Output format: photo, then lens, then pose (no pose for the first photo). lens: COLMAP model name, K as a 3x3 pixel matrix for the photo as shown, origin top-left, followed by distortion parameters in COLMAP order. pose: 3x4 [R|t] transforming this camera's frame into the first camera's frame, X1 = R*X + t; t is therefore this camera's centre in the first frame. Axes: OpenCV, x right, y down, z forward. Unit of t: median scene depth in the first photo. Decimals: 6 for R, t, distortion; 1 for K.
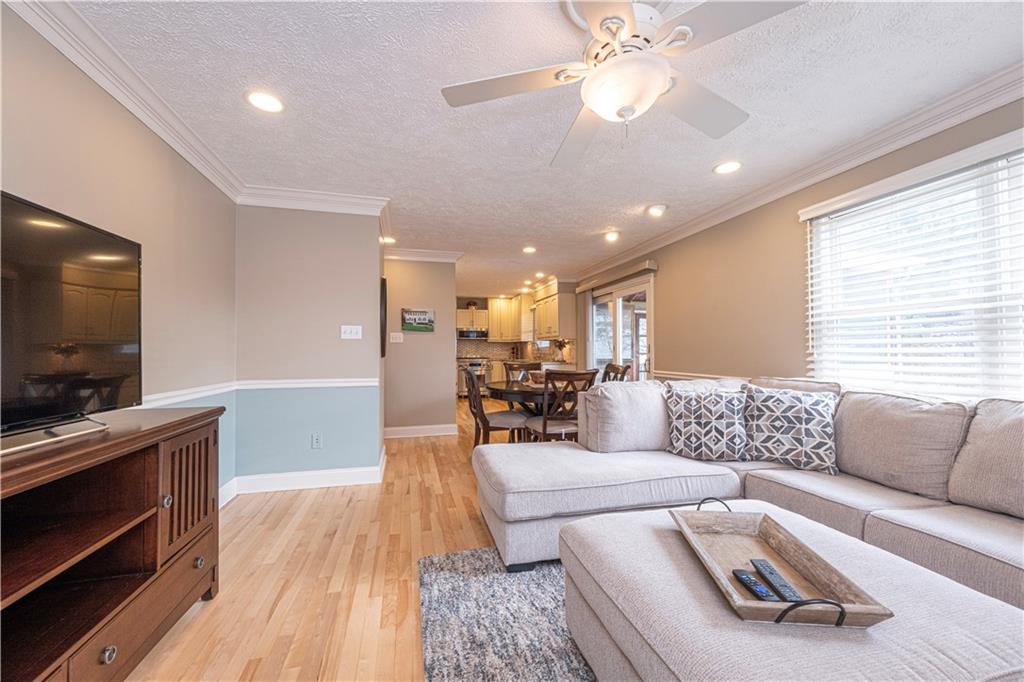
lens RADIAL K [[383.7, 0, 506.3], [0, 383.7, 345.6], [0, 0, 1]] dist [0.000458, 0.000019]
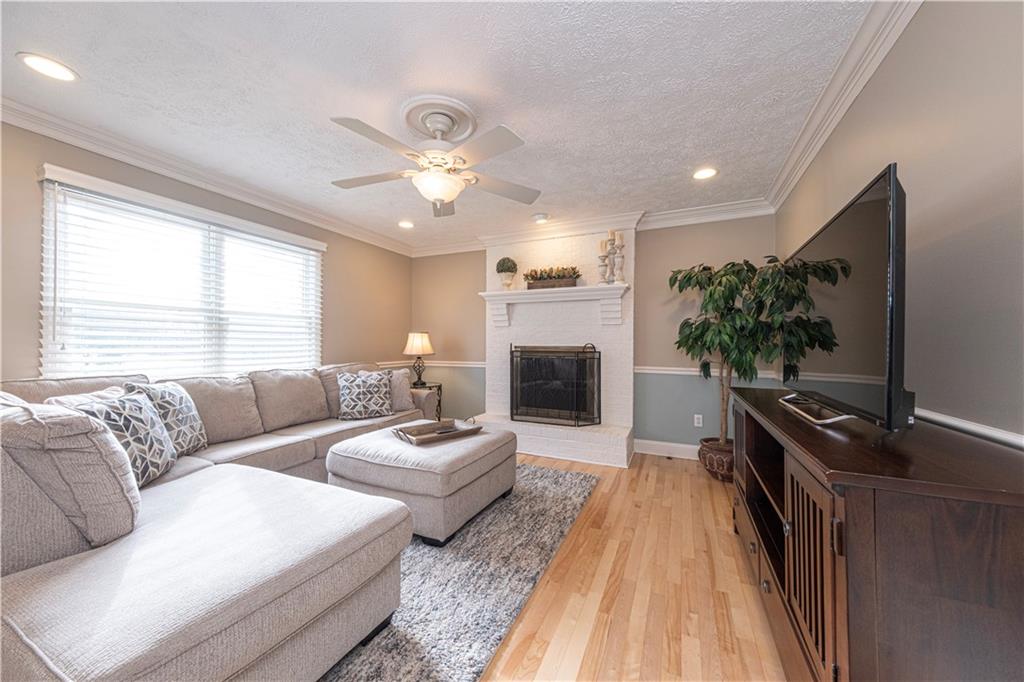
lens RADIAL K [[383.7, 0, 506.3], [0, 383.7, 345.6], [0, 0, 1]] dist [0.000458, 0.000019]
pose [[-0.773023, -0.001275, 0.634376, -0.518554], [-0.016964, 0.999682, -0.018663, 0.021684], [-0.634151, -0.025189, -0.772799, 1.119188]]
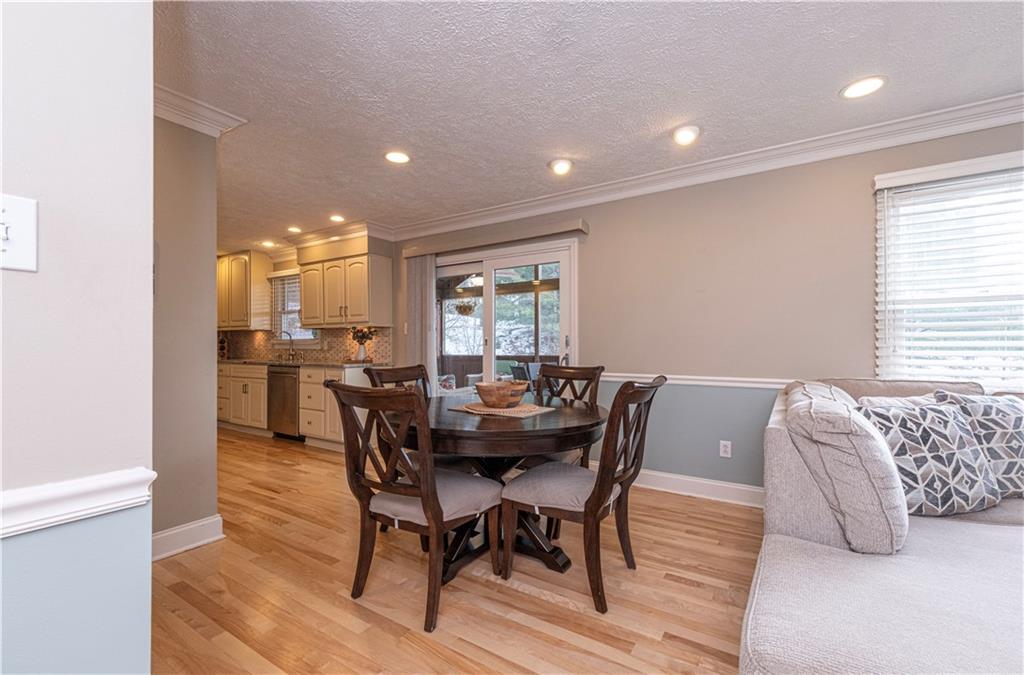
lens RADIAL K [[422.6, 0, 513.6], [0, 422.6, 342.6], [0, 0, 1]] dist [0.000207, -0.000237]
pose [[0.730495, 0.007831, 0.682874, -0.482049], [-0.011352, 0.999935, 0.000677, 0.019703], [-0.682824, -0.008247, 0.730536, 0.963791]]
